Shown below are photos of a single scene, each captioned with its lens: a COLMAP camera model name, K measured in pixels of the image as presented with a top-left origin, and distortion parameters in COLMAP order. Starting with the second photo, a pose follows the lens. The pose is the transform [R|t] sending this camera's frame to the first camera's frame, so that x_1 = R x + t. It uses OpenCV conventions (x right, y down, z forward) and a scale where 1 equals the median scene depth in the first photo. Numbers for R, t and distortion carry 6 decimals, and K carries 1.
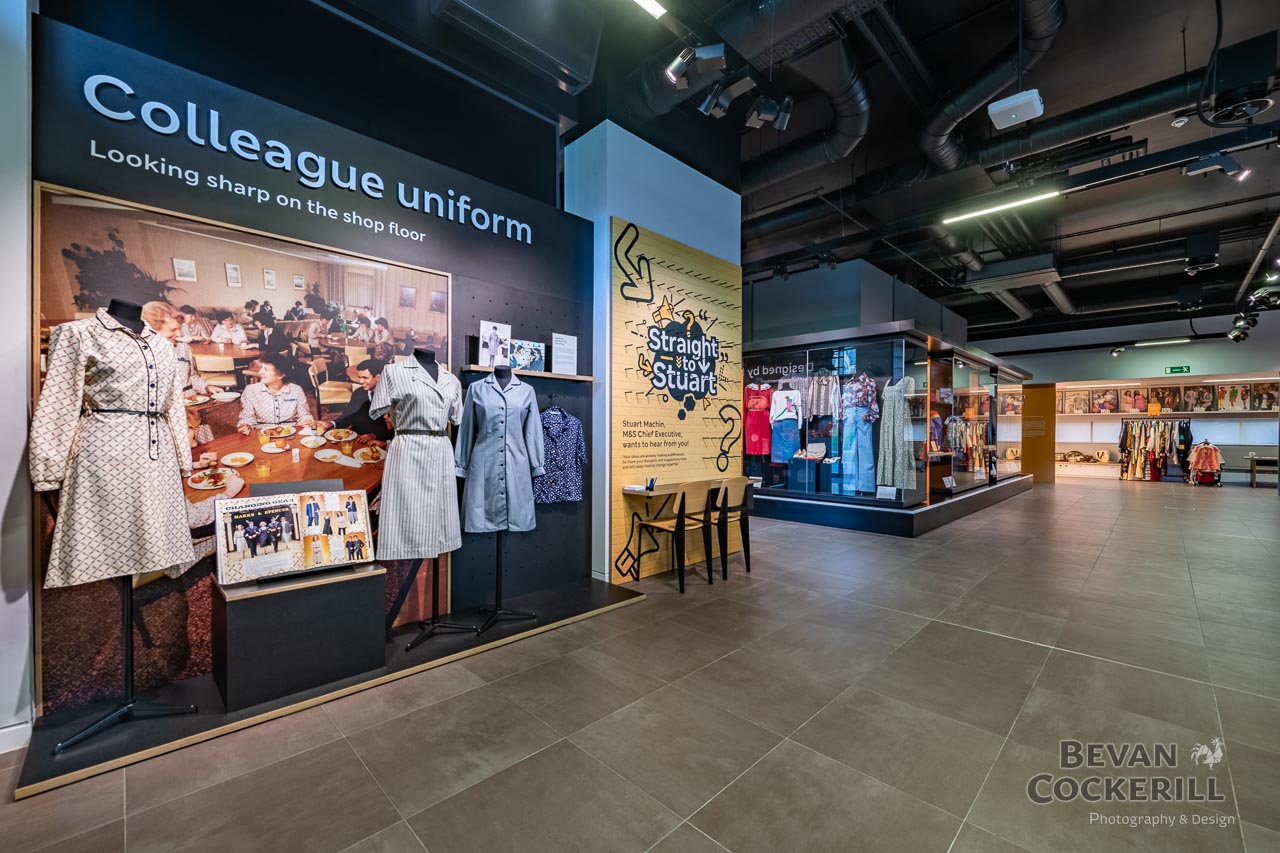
lens RADIAL K [[550.4, 0, 597.3], [0, 550.4, 436.5], [0, 0, 1]] dist [0.000956, -0.005321]
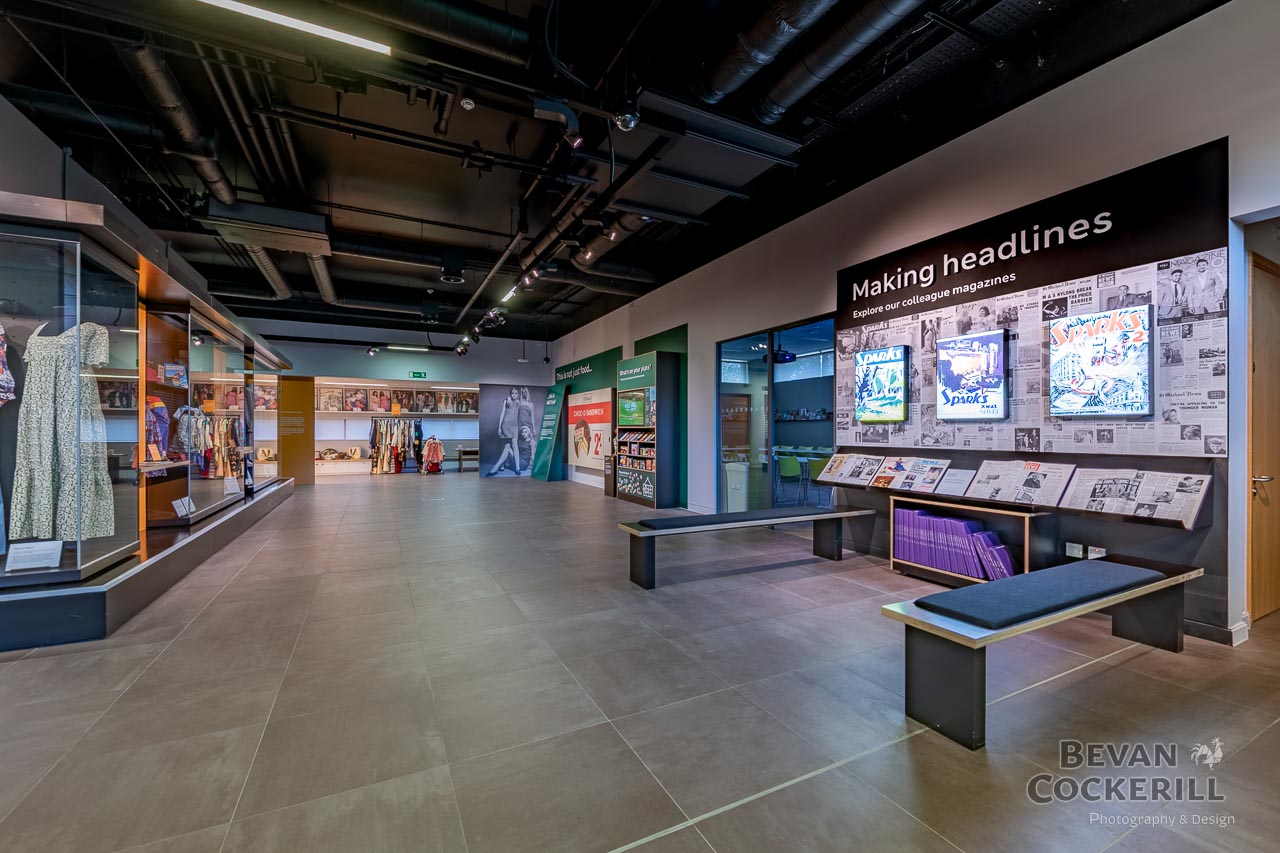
lens RADIAL K [[508.6, 0, 676.5], [0, 508.6, 431.7], [0, 0, 1]] dist [-0.000766, -0.000551]
pose [[0.222051, -0.004431, 0.975025, 0.136195], [0.008637, 0.999959, 0.002577, -0.001426], [-0.974997, 0.007849, 0.222080, 0.220643]]
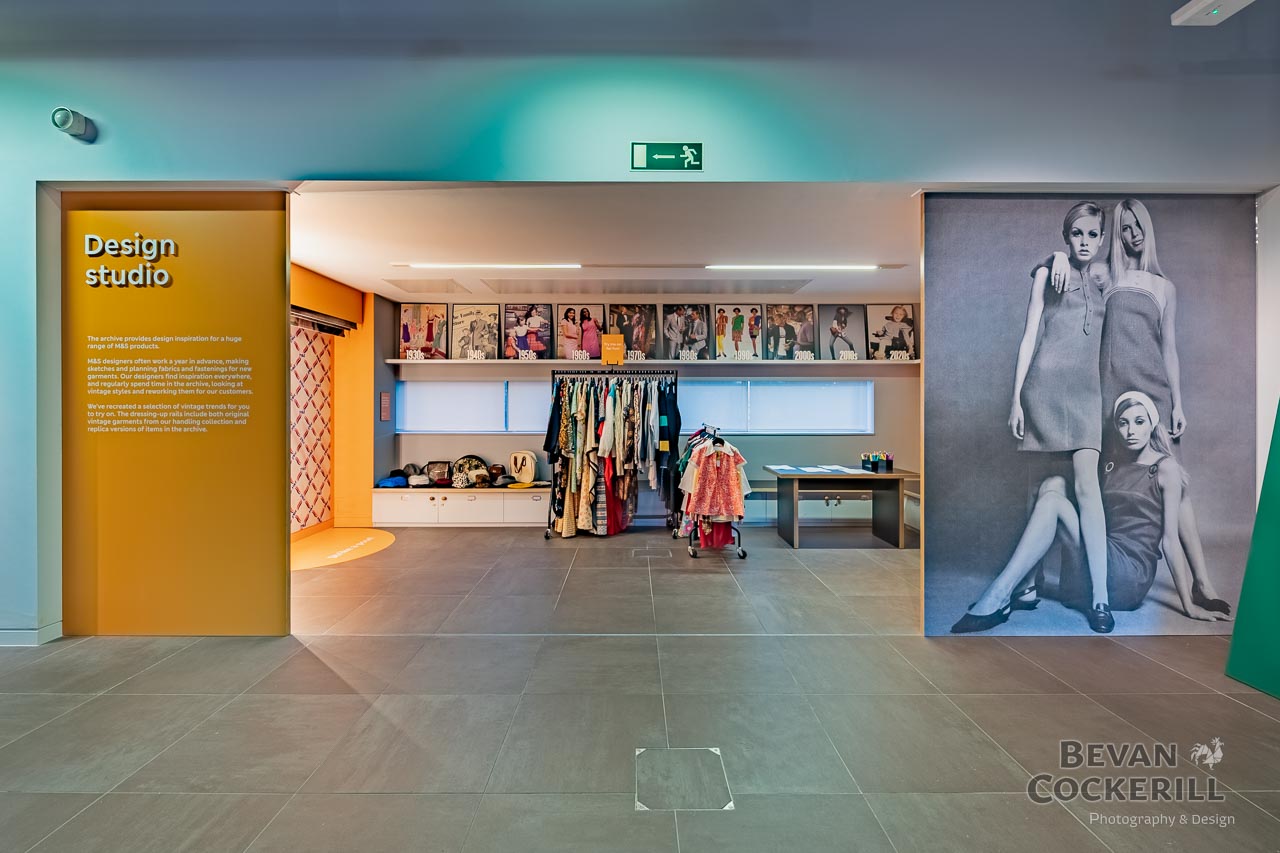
lens RADIAL K [[520.4, 0, 642.7], [0, 520.4, 410.8], [0, 0, 1]] dist [-0.002819, -0.001172]
pose [[0.681302, -0.009681, 0.731938, 0.790037], [0.007697, 0.999952, 0.006061, -0.007850], [-0.731962, 0.001504, 0.681344, 0.761754]]
